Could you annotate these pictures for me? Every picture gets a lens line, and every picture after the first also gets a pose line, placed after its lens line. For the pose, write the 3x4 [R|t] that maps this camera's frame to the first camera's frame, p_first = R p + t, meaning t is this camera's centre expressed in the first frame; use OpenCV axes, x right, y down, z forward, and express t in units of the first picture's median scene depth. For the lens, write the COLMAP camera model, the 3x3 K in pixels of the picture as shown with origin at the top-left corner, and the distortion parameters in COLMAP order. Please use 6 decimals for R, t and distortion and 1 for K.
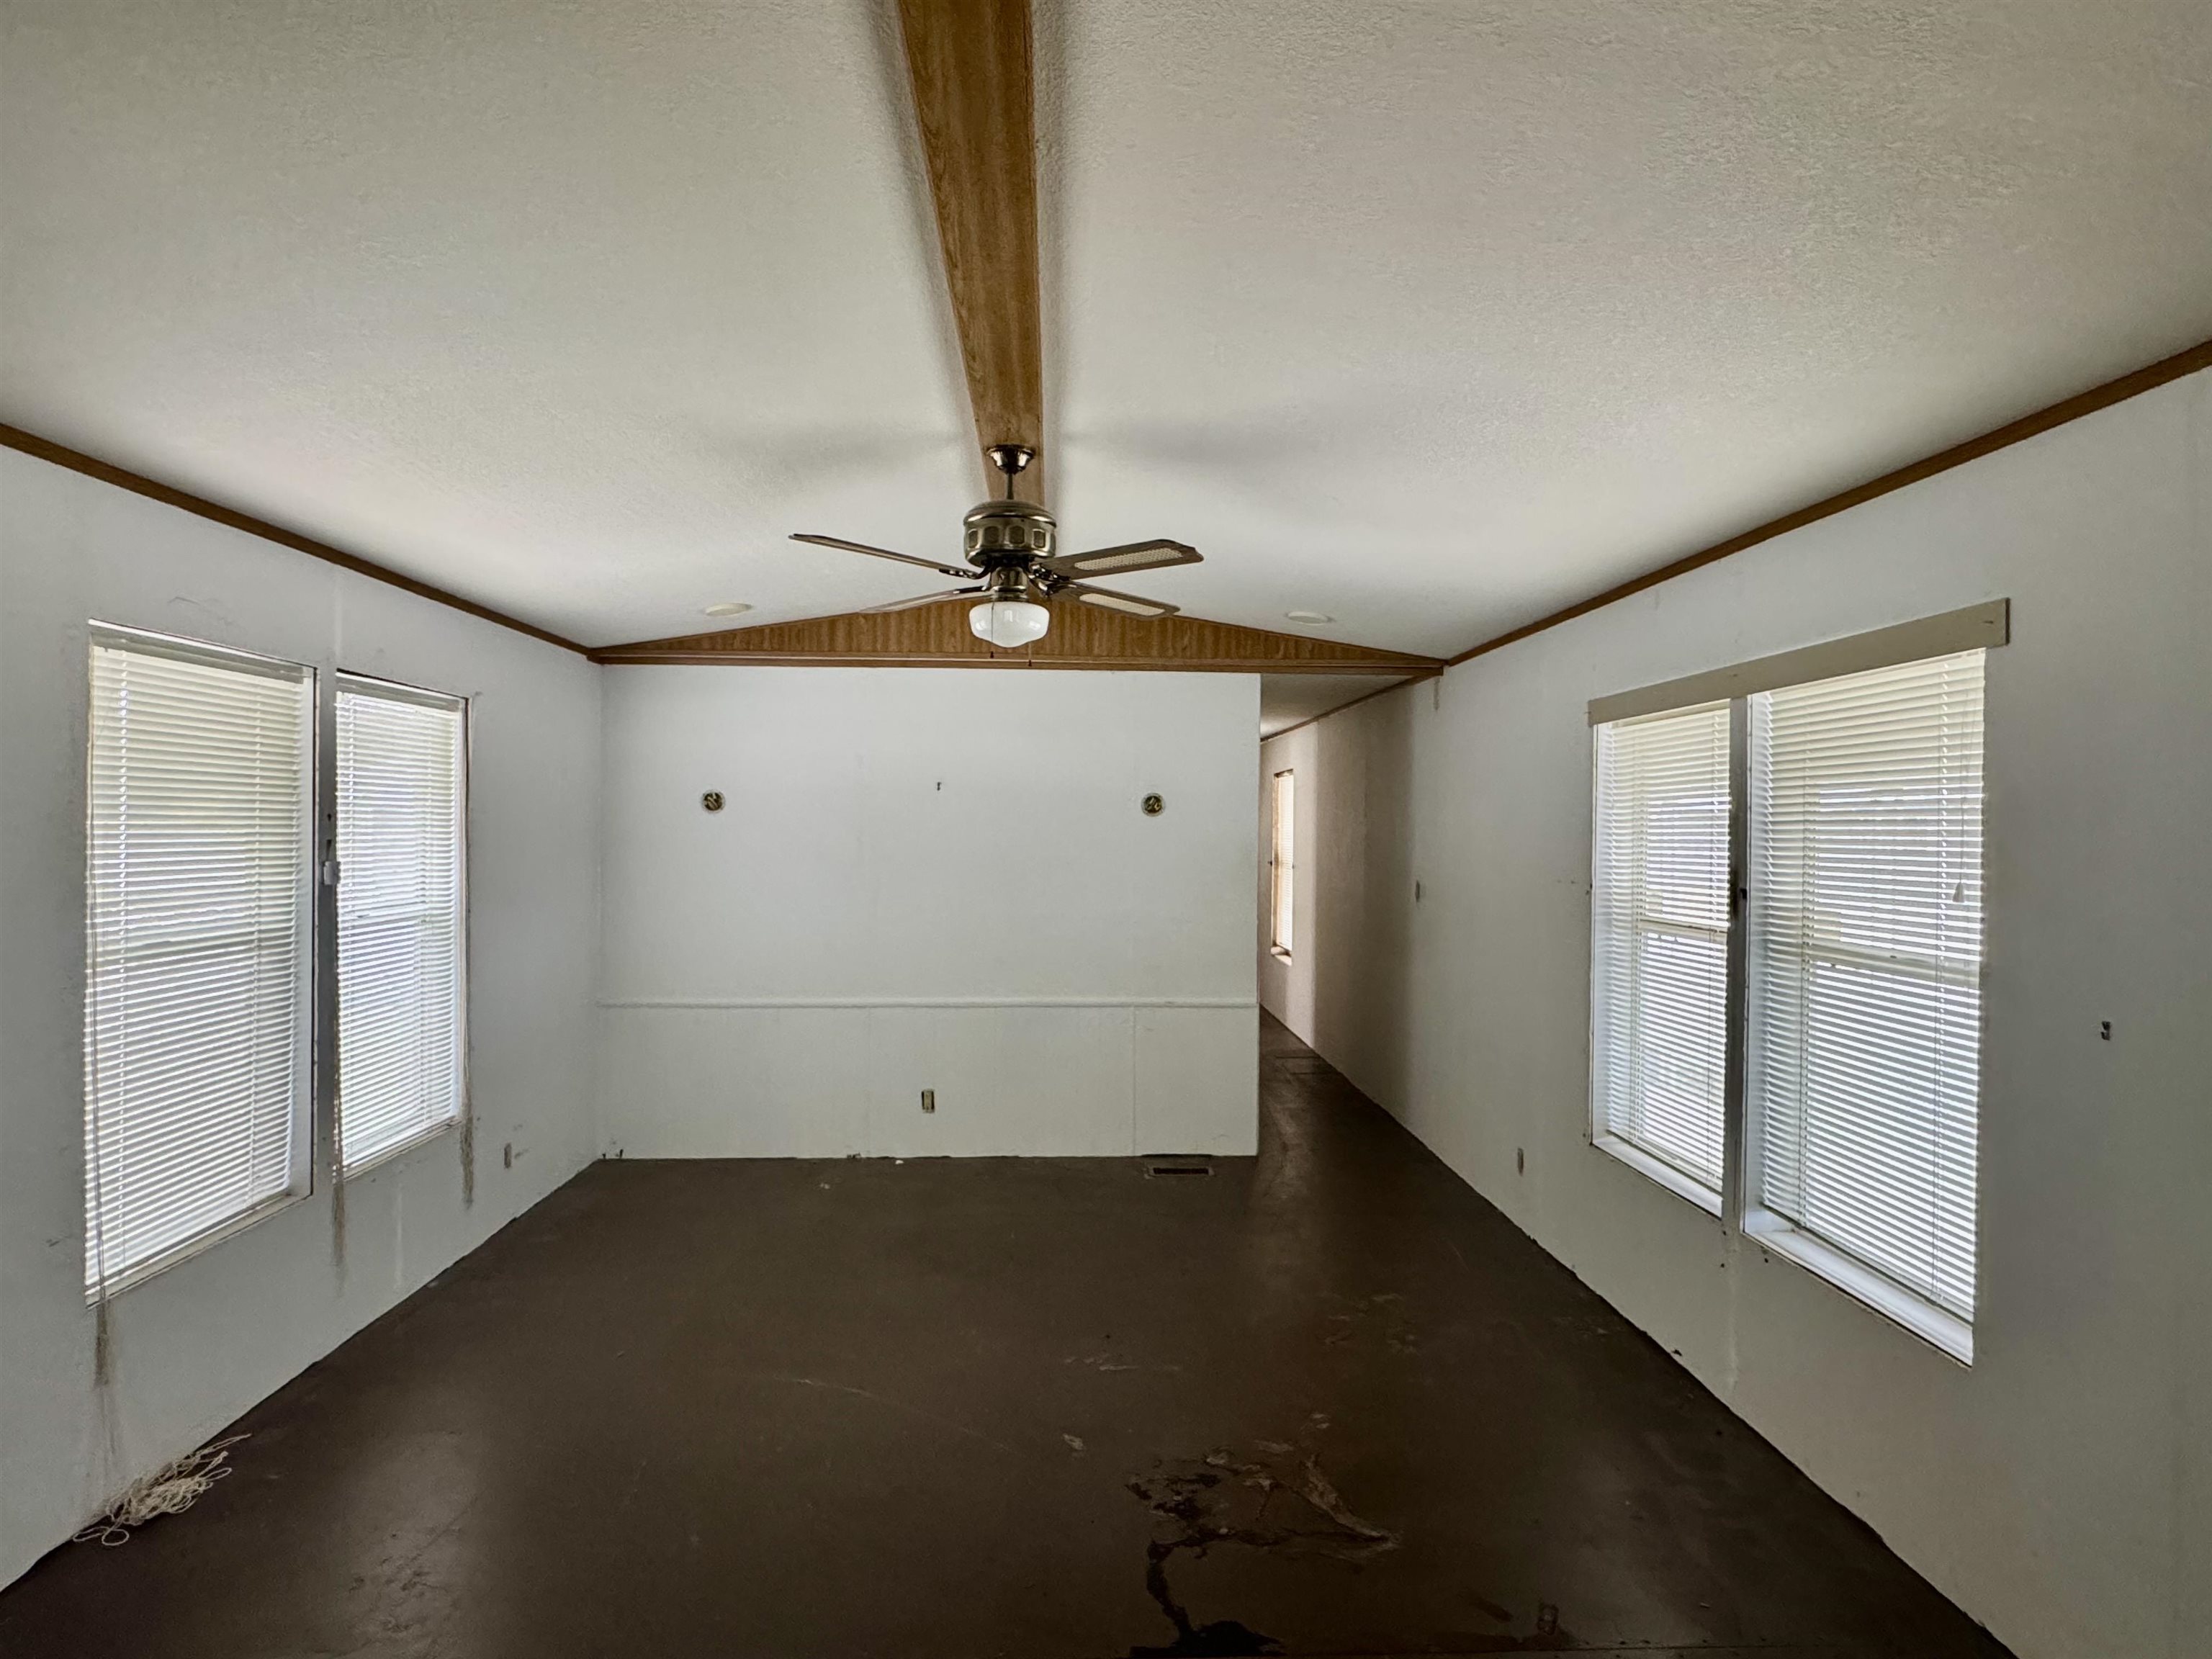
lens RADIAL K [[1162.2, 0, 1108.9], [0, 1162.2, 832.0], [0, 0, 1]] dist [0.002600, 0.000018]
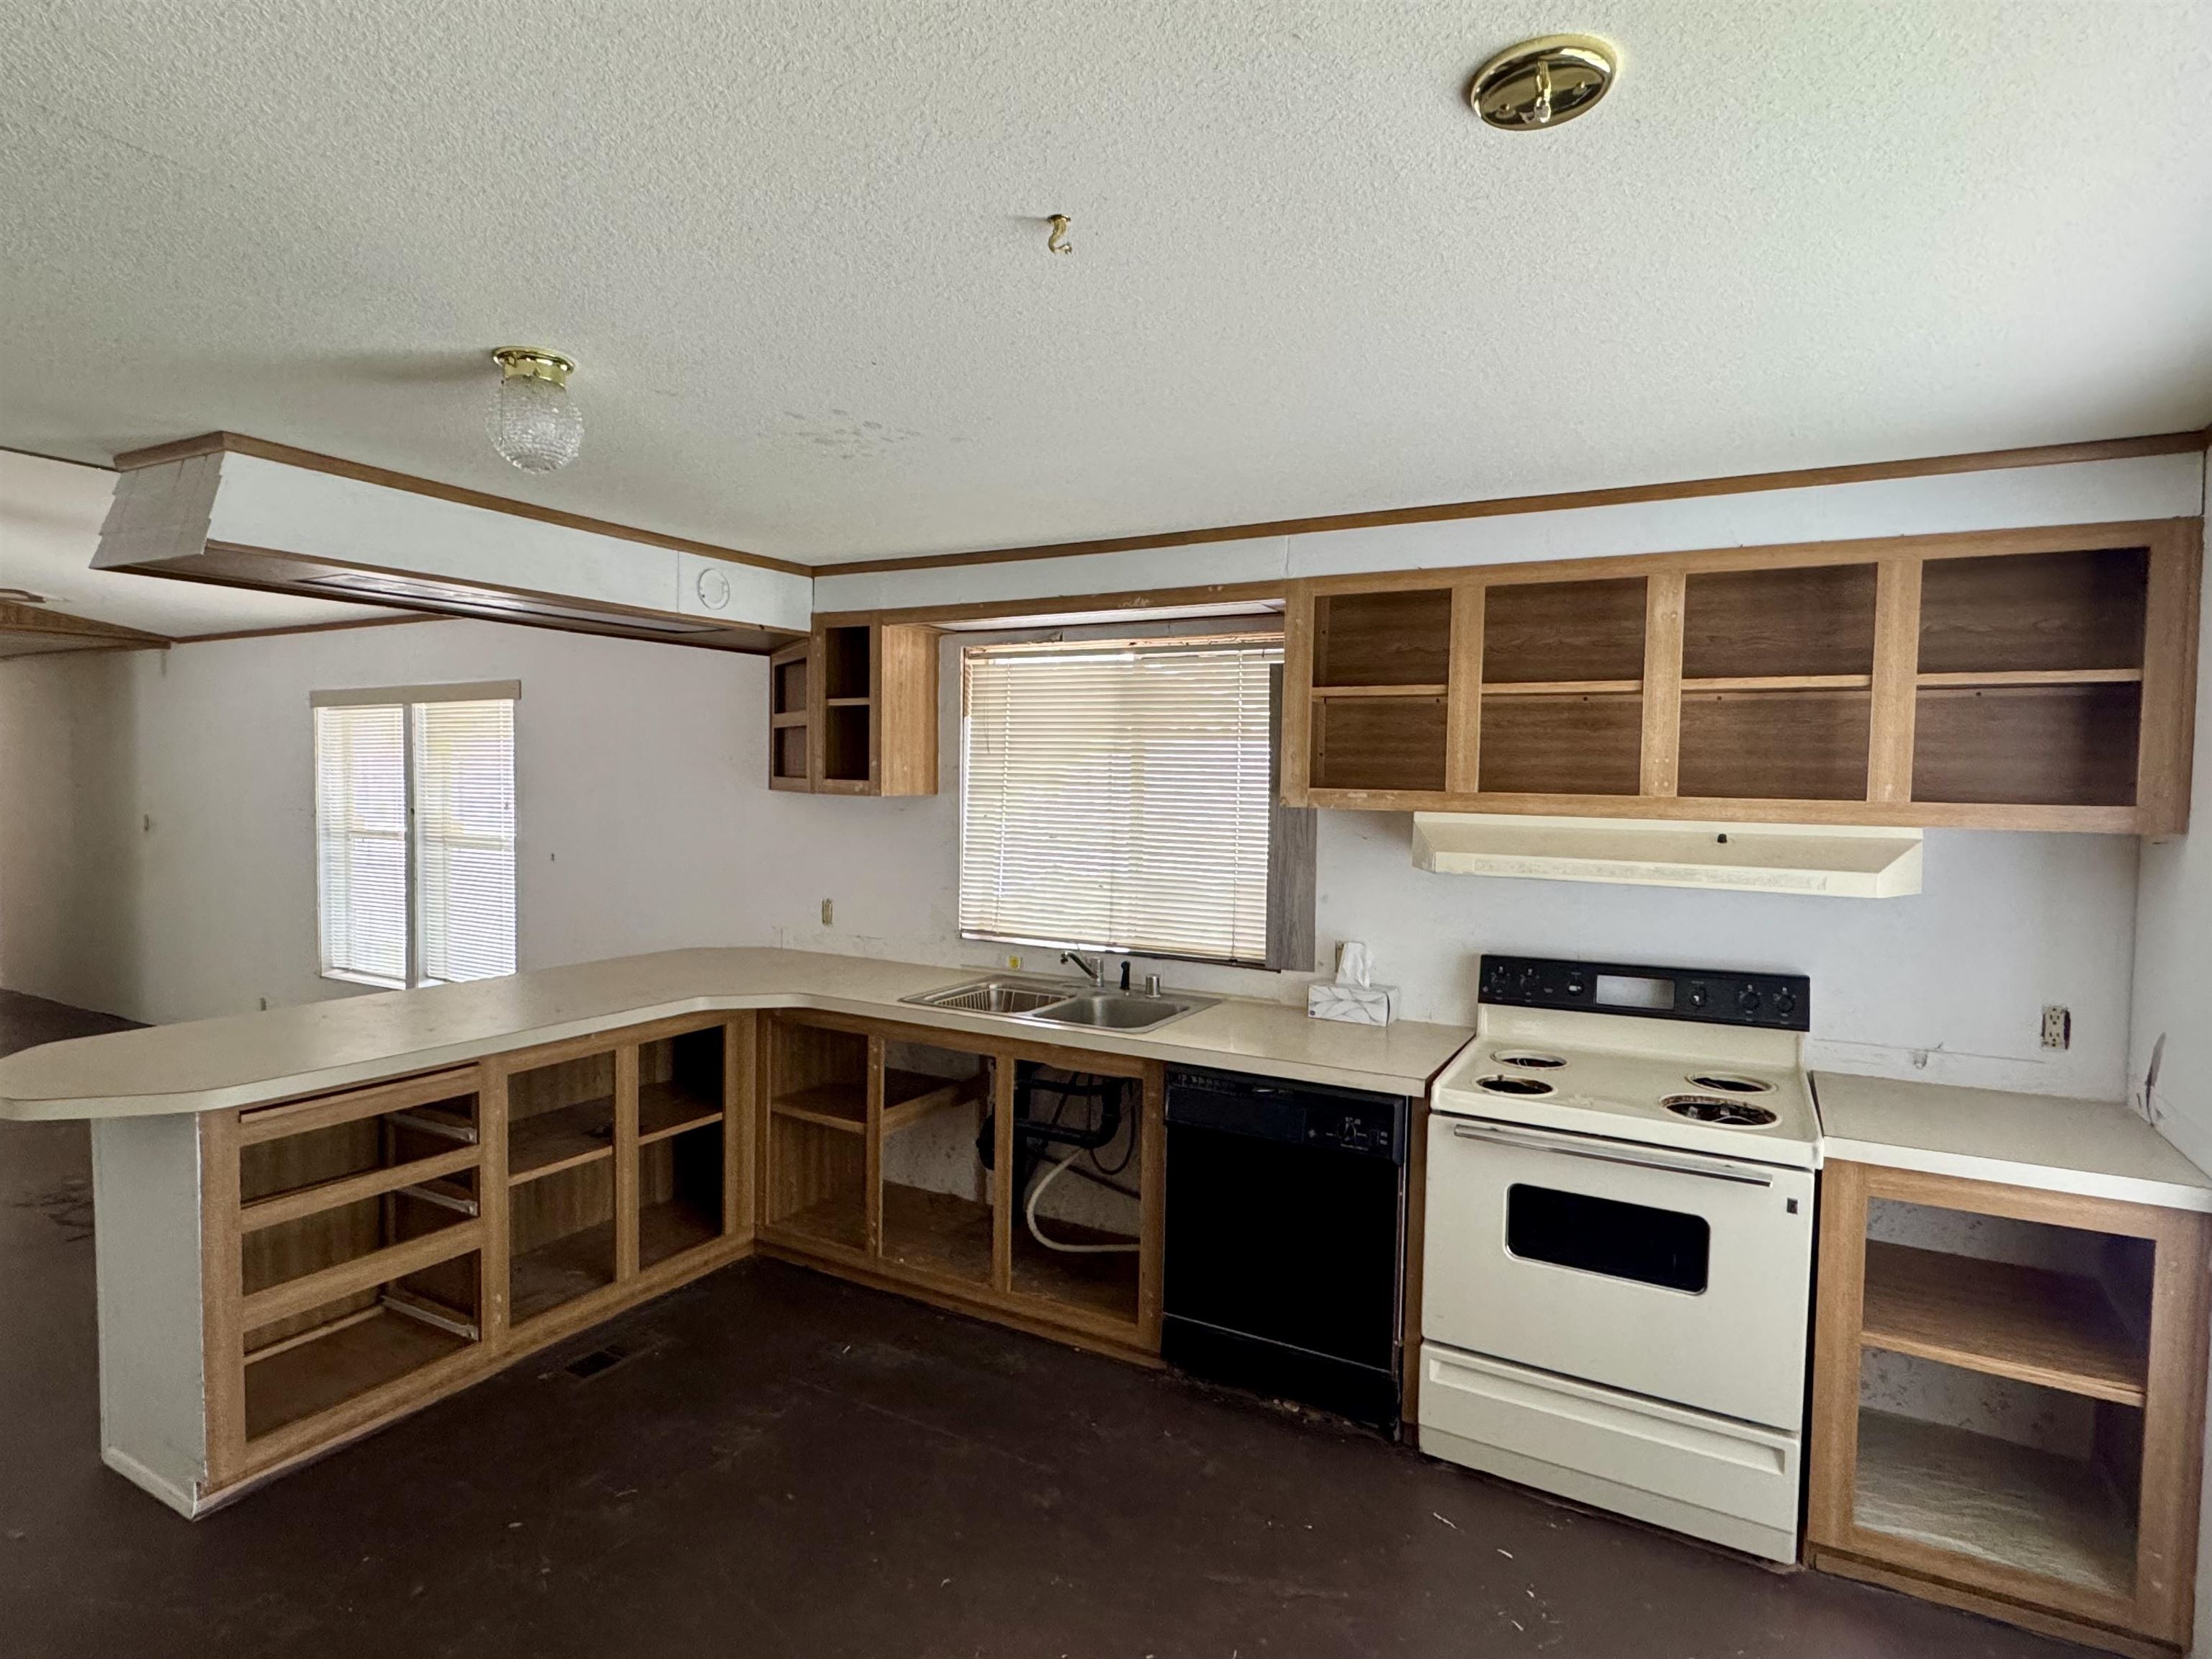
lens RADIAL K [[1162.2, 0, 1111.2], [0, 1162.2, 831.4], [0, 0, 1]] dist [0.002600, 0.000018]
pose [[0.525535, -0.036619, 0.849984, -0.417626], [-0.005902, 0.998892, 0.046683, -0.007467], [-0.850752, -0.029550, 0.524736, -0.862897]]
